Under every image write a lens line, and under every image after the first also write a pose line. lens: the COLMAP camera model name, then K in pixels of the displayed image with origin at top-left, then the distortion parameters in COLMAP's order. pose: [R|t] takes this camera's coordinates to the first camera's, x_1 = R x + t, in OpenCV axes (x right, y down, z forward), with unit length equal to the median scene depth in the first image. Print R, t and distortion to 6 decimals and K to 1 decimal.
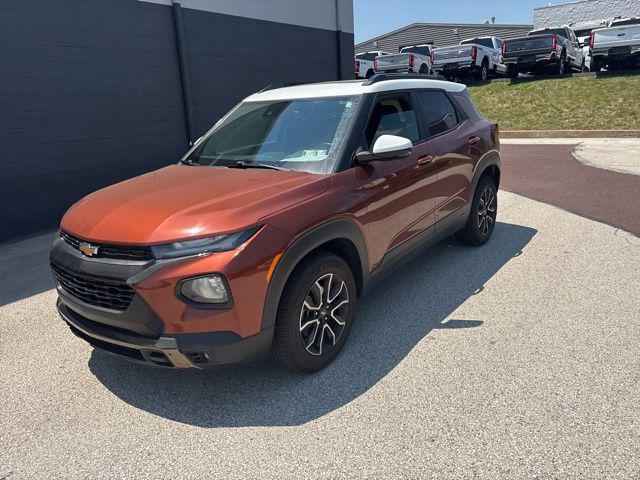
lens RADIAL K [[485.6, 0, 324.3], [0, 485.6, 231.1], [0, 0, 1]] dist [0.059126, -0.065330]
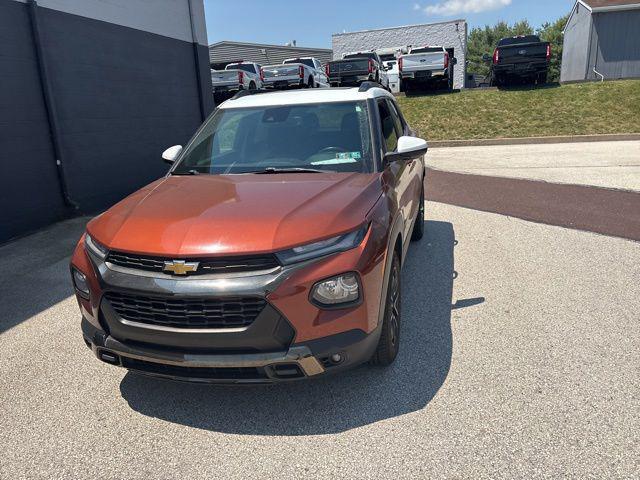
lens RADIAL K [[485.6, 0, 324.8], [0, 485.6, 240.3], [0, 0, 1]] dist [0.059126, -0.065330]
pose [[0.924834, -0.095726, 0.368128, -0.430446], [0.102029, 0.994779, 0.002353, 0.010410], [-0.366431, 0.035384, 0.929772, 0.063572]]
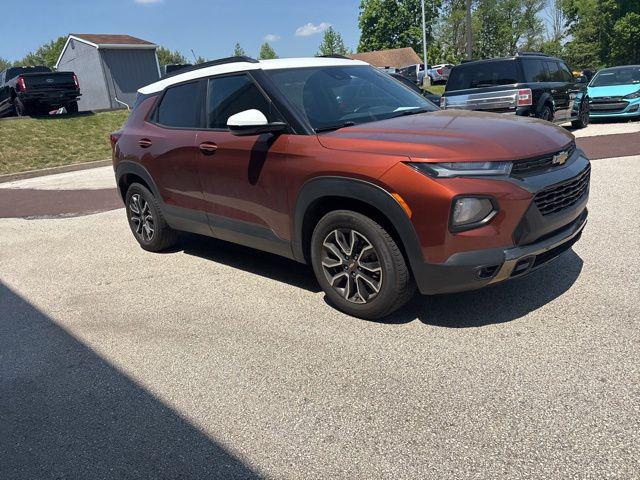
lens RADIAL K [[485.6, 0, 311.8], [0, 485.6, 233.6], [0, 0, 1]] dist [0.059126, -0.065330]
pose [[0.152177, -0.214949, 0.964696, -1.265576], [0.346609, 0.925681, 0.151580, -0.123585], [-0.925583, 0.311306, 0.215371, 1.016349]]
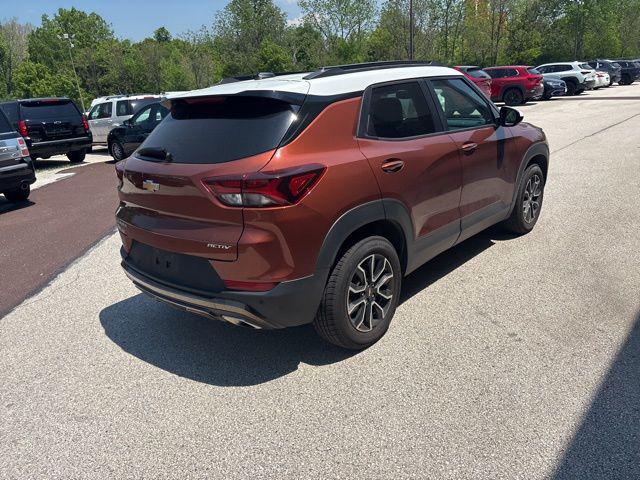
lens RADIAL K [[485.6, 0, 327.3], [0, 485.6, 244.5], [0, 0, 1]] dist [0.059126, -0.065330]
pose [[-0.987654, 0.108094, 0.113380, 0.018315], [0.152903, 0.822574, 0.547716, -0.686323], [-0.034059, 0.558290, -0.828946, 2.451003]]
